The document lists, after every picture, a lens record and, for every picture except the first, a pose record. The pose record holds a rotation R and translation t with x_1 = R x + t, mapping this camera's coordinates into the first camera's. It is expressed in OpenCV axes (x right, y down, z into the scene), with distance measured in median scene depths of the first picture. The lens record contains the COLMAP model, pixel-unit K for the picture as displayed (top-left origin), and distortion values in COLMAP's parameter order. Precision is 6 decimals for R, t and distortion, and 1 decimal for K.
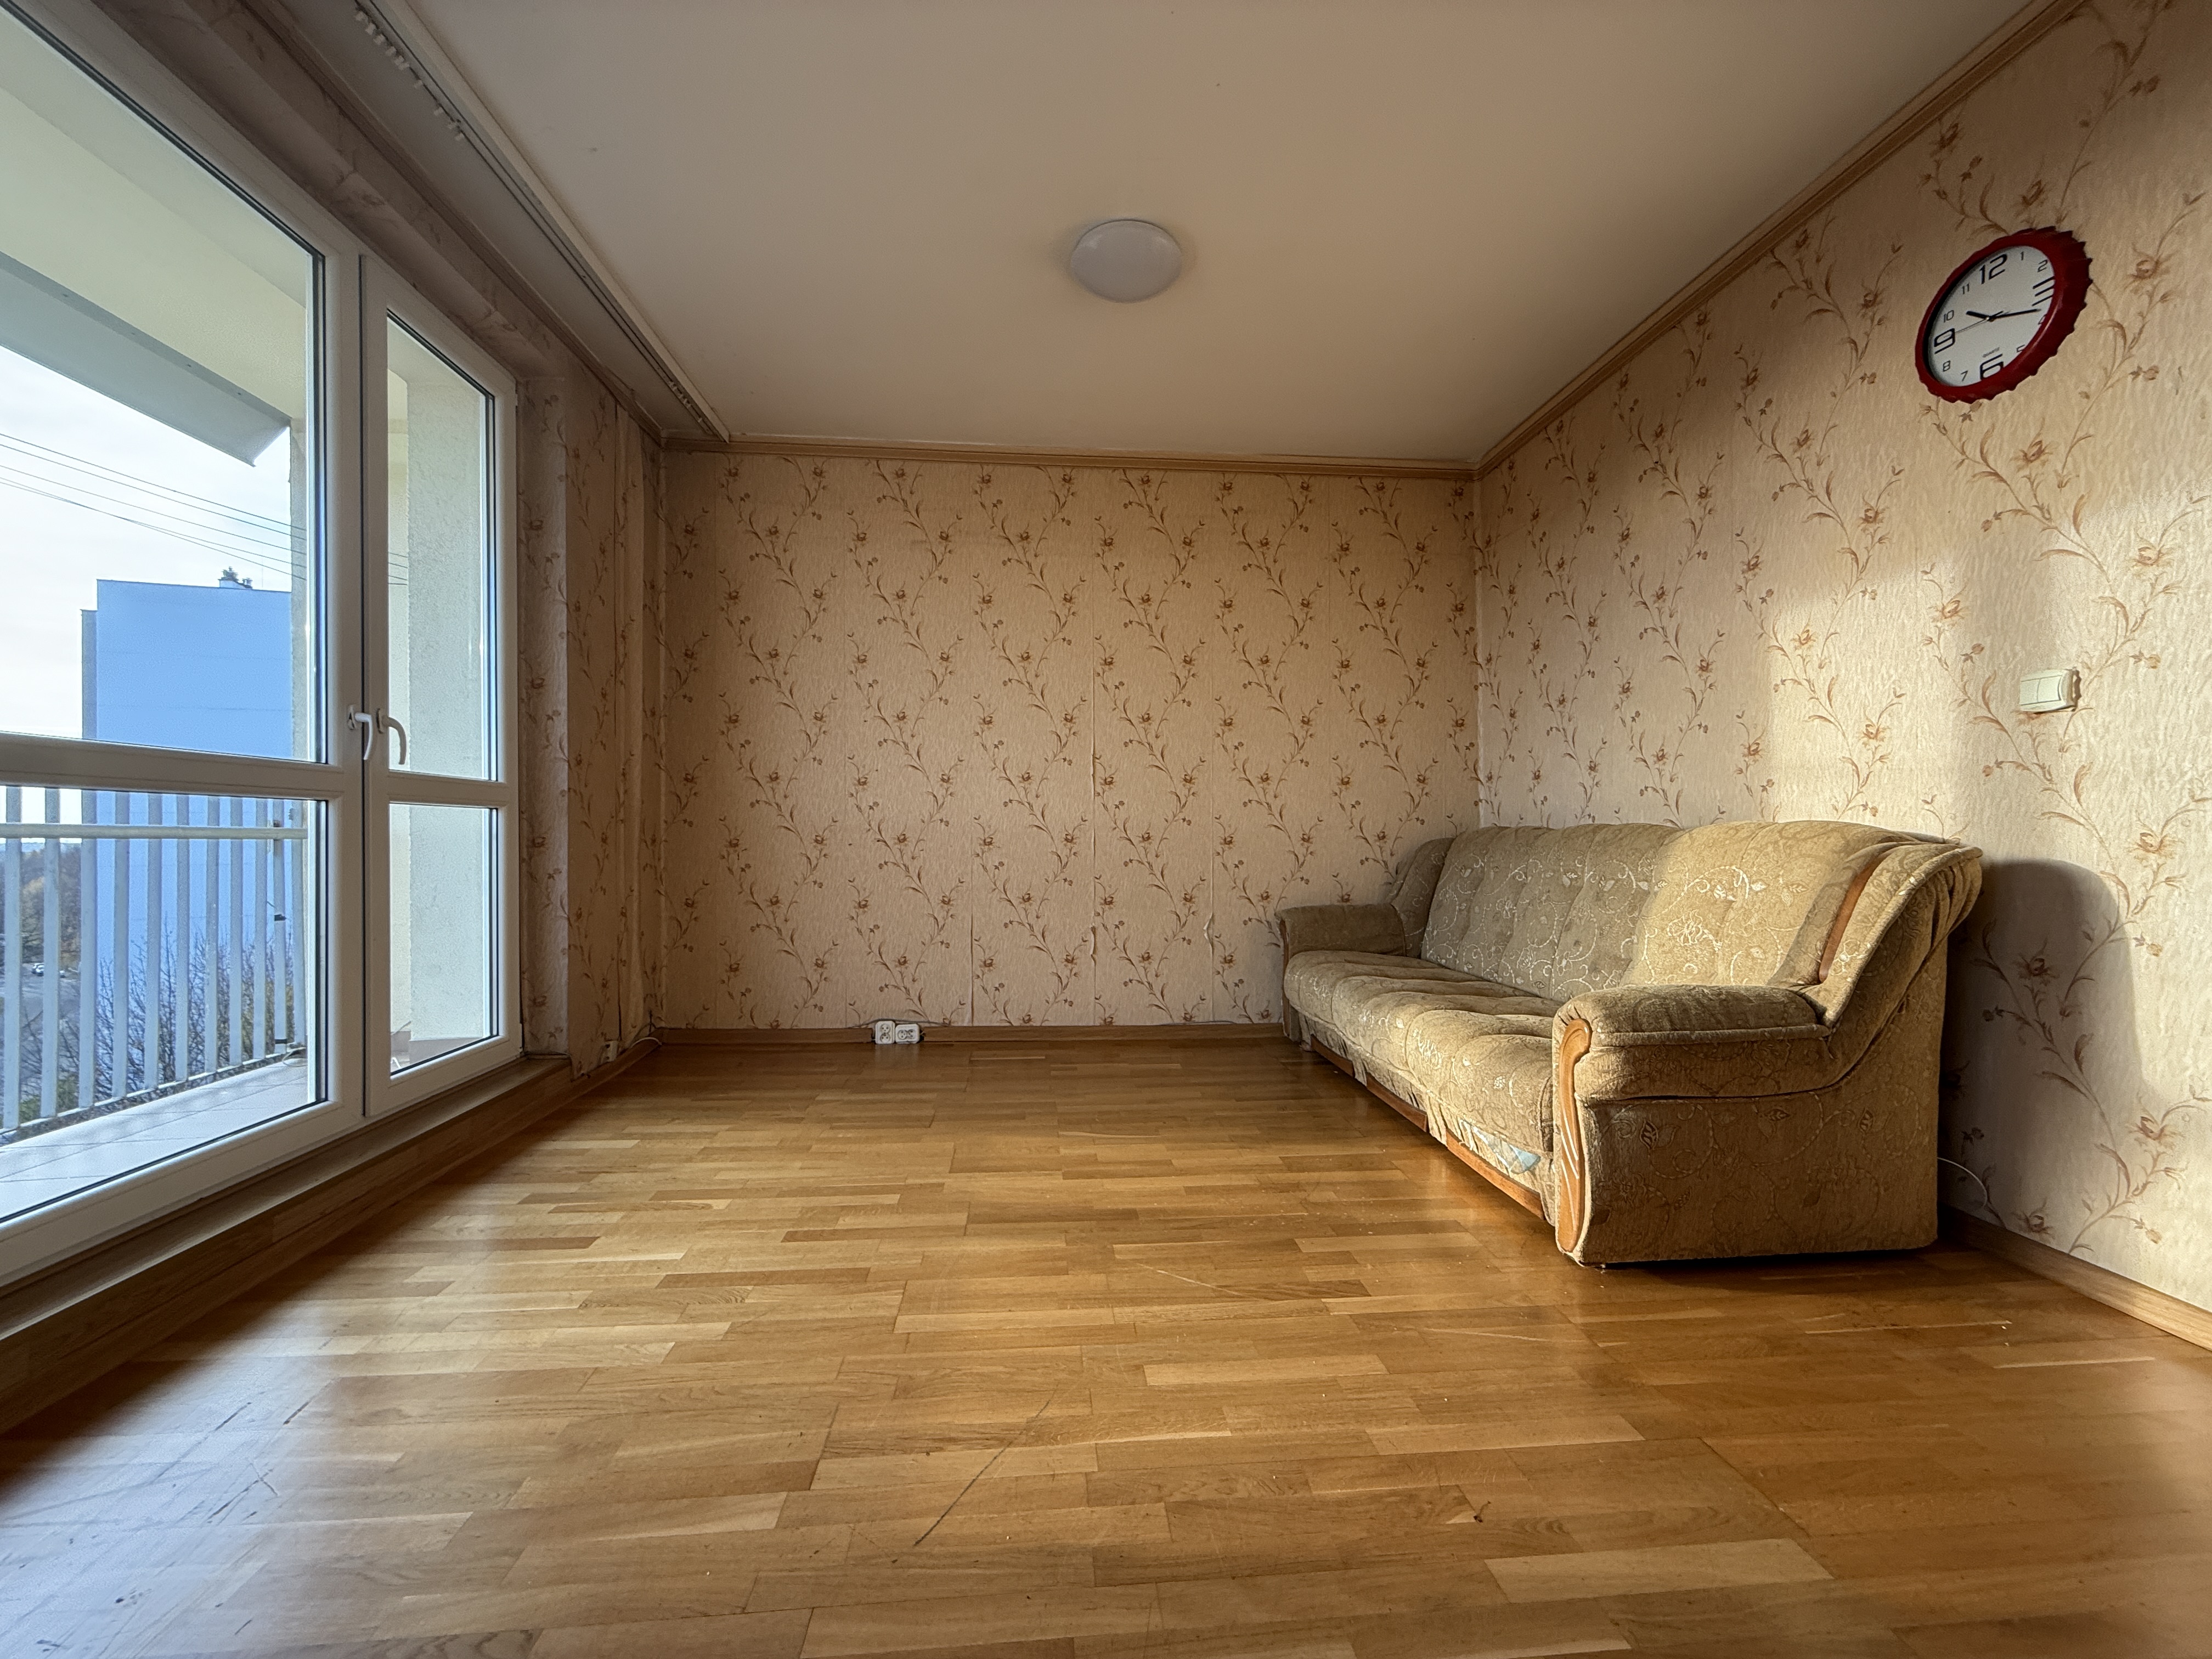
lens RADIAL K [[855.2, 0, 1106.0], [0, 855.2, 829.5], [0, 0, 1]] dist [0.001251, 0.000115]
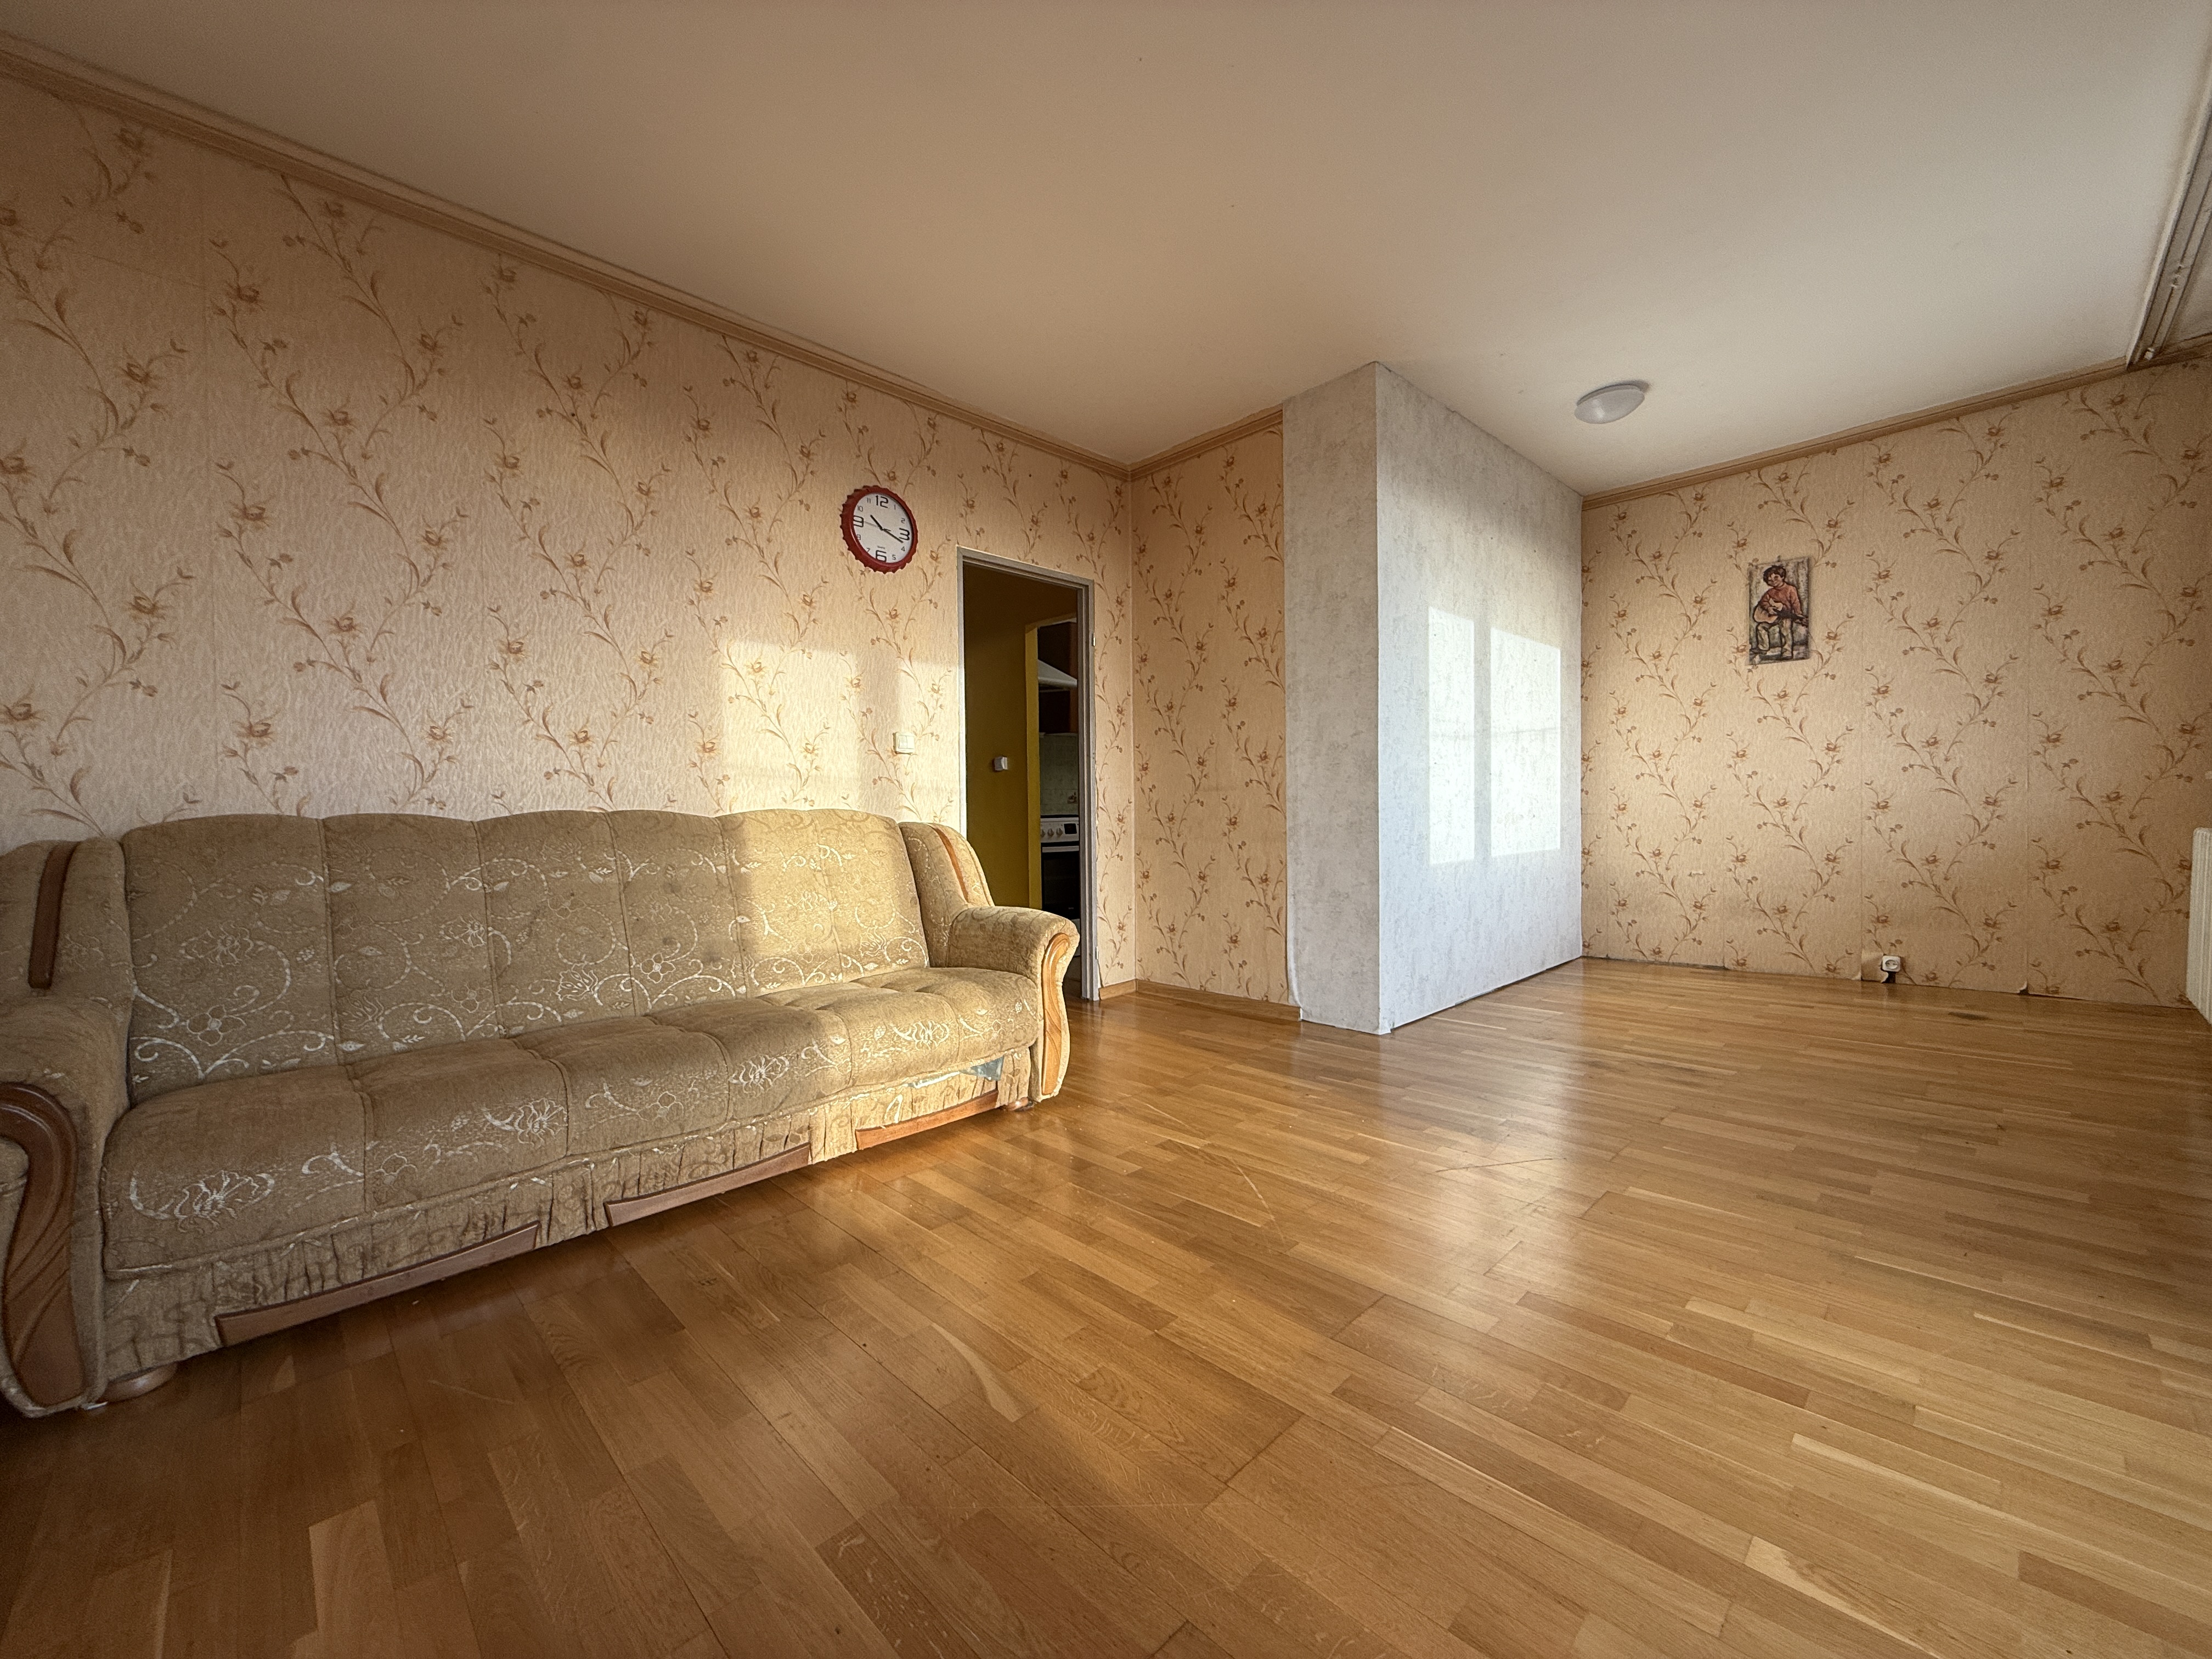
lens RADIAL K [[877.6, 0, 1106.0], [0, 877.6, 829.5], [0, 0, 1]] dist [-0.002547, -0.000113]
pose [[-0.629213, 0.003346, 0.777225, -0.639282], [0.017551, 0.999797, 0.009905, 0.018629], [-0.777034, 0.019873, -0.629144, 1.698472]]
